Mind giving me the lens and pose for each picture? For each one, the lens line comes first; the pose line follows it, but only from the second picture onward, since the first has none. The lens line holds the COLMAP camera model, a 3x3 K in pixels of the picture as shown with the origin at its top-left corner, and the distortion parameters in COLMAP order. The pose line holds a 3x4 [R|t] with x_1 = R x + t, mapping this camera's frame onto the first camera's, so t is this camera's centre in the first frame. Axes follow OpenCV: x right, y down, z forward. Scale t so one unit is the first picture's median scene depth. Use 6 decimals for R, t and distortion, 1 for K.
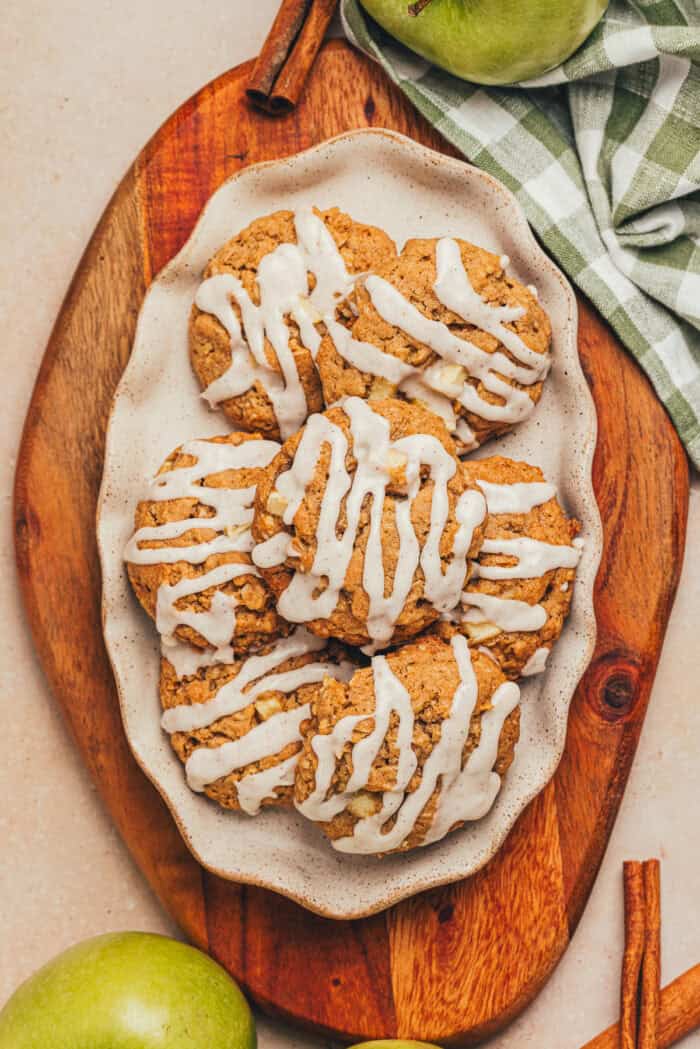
lens RADIAL K [[4194.3, 0, 351.6], [0, 4194.3, 521.8], [0, 0, 1]] dist [-0.045637, 0.000000]
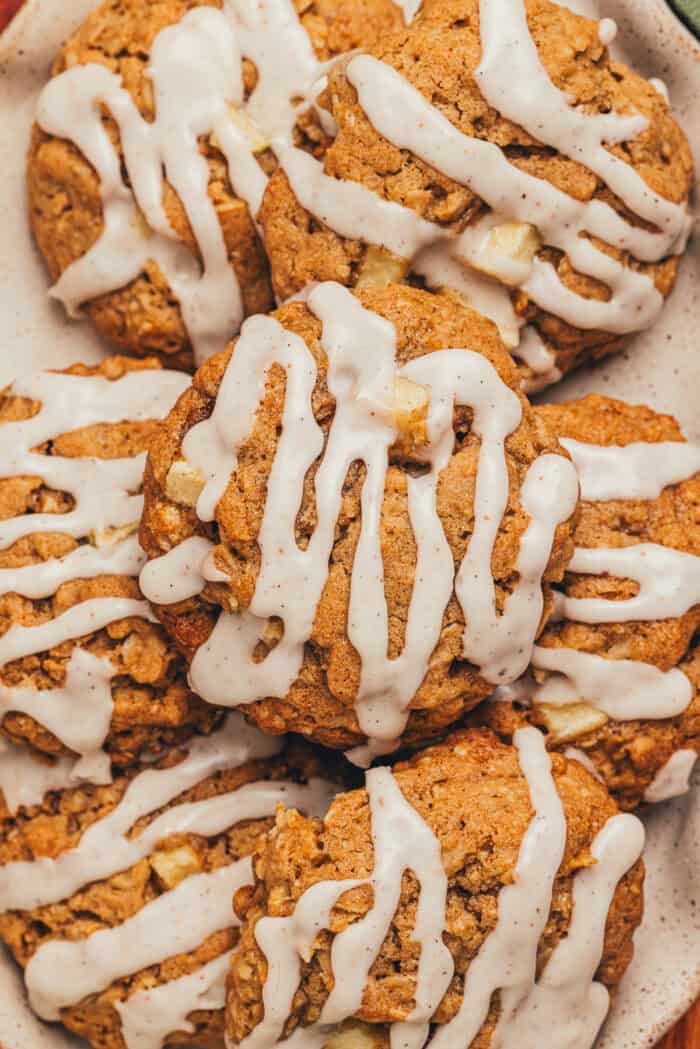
lens RADIAL K [[4194.3, 0, 347.9], [0, 4194.3, 529.4], [0, 0, 1]] dist [-0.045637, 0.000000]
pose [[0.999945, -0.009241, -0.005009, 0.005371], [0.009125, 0.999698, -0.022805, 0.013757], [0.005218, 0.022758, 0.999727, 0.463388]]
